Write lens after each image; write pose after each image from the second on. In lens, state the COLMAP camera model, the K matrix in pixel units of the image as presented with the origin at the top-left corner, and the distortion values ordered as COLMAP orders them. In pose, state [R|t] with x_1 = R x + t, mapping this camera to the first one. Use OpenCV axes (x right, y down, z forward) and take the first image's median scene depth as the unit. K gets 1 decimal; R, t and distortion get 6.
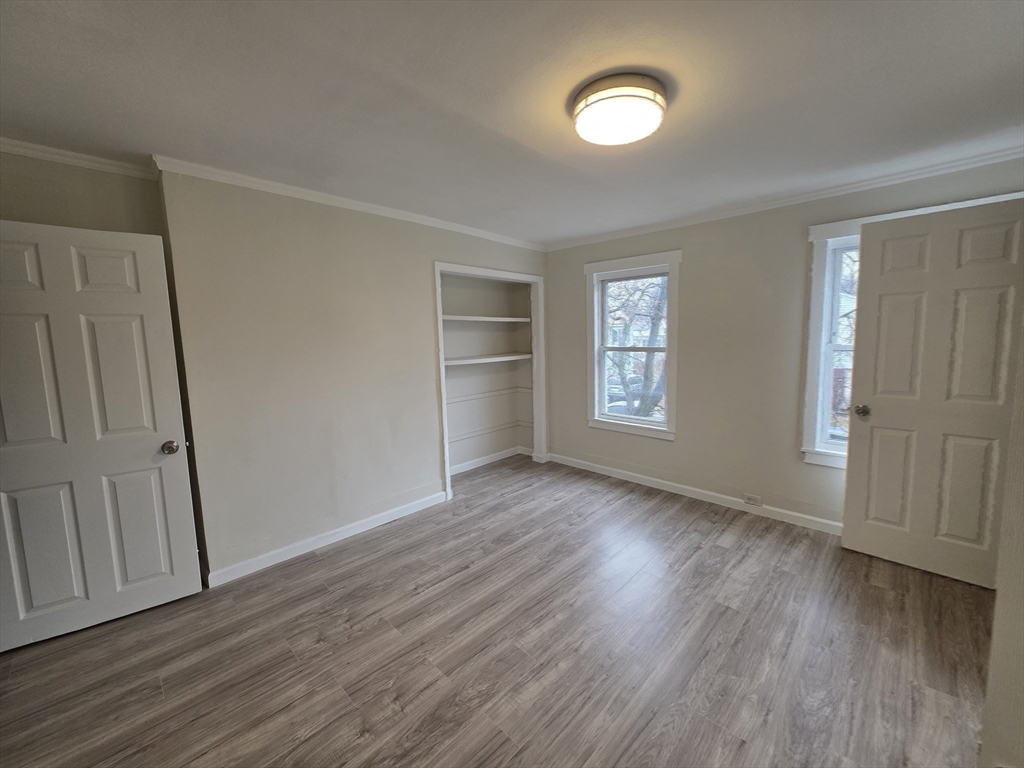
lens RADIAL K [[408.8, 0, 508.8], [0, 408.8, 377.5], [0, 0, 1]] dist [0.003498, 0.000011]
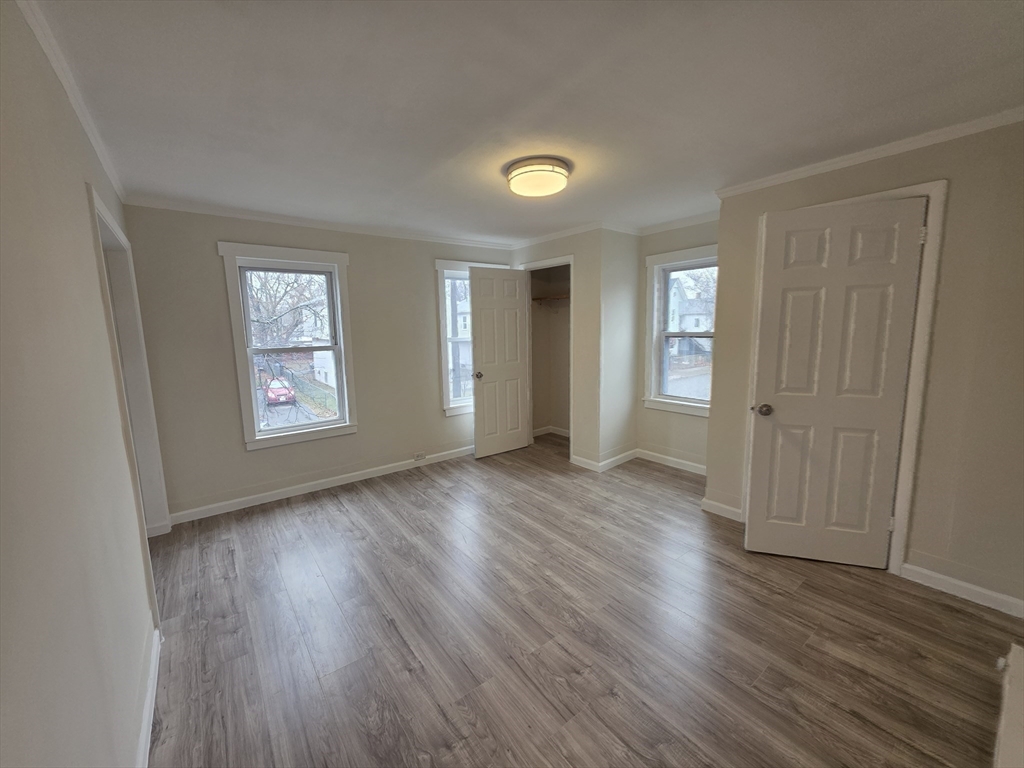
lens RADIAL K [[408.8, 0, 508.8], [0, 408.8, 377.5], [0, 0, 1]] dist [0.003498, 0.000011]
pose [[0.146675, -0.111805, 0.982846, -0.824903], [0.120587, 0.988202, 0.094419, -0.057552], [-0.981807, 0.104670, 0.158427, 0.611123]]
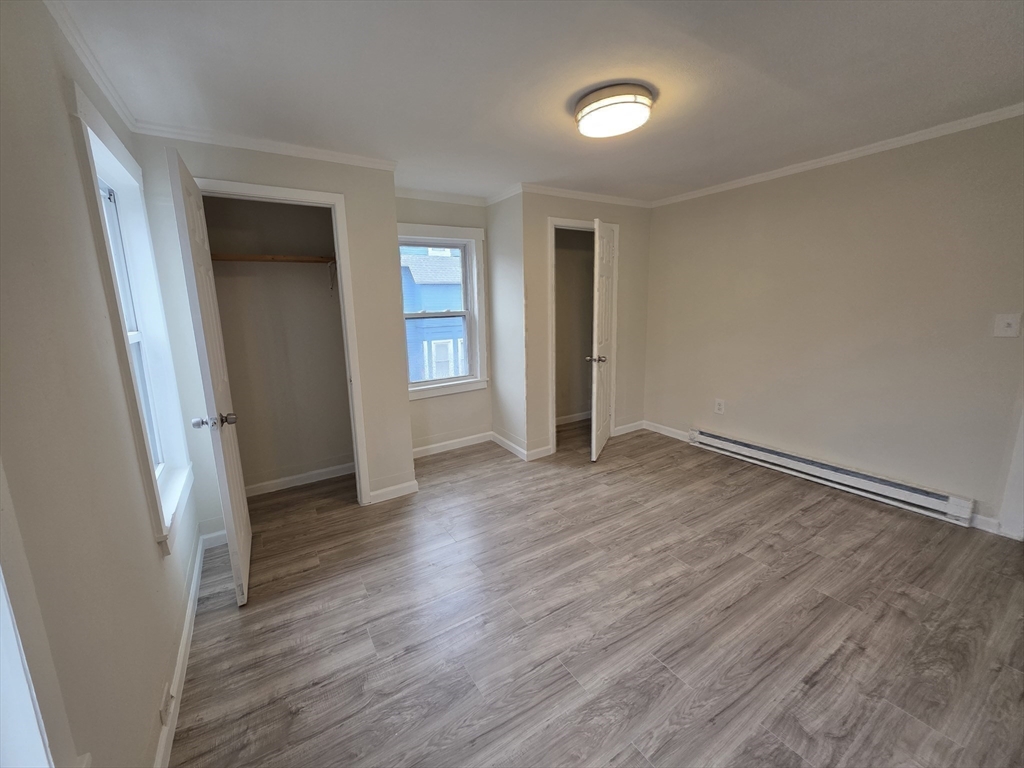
lens RADIAL K [[408.8, 0, 508.8], [0, 408.8, 377.5], [0, 0, 1]] dist [0.003498, 0.000011]
pose [[-0.970666, 0.004301, 0.240393, 0.177472], [0.072315, 0.958765, 0.274844, -0.160591], [-0.229298, 0.284166, -0.930952, 1.567692]]
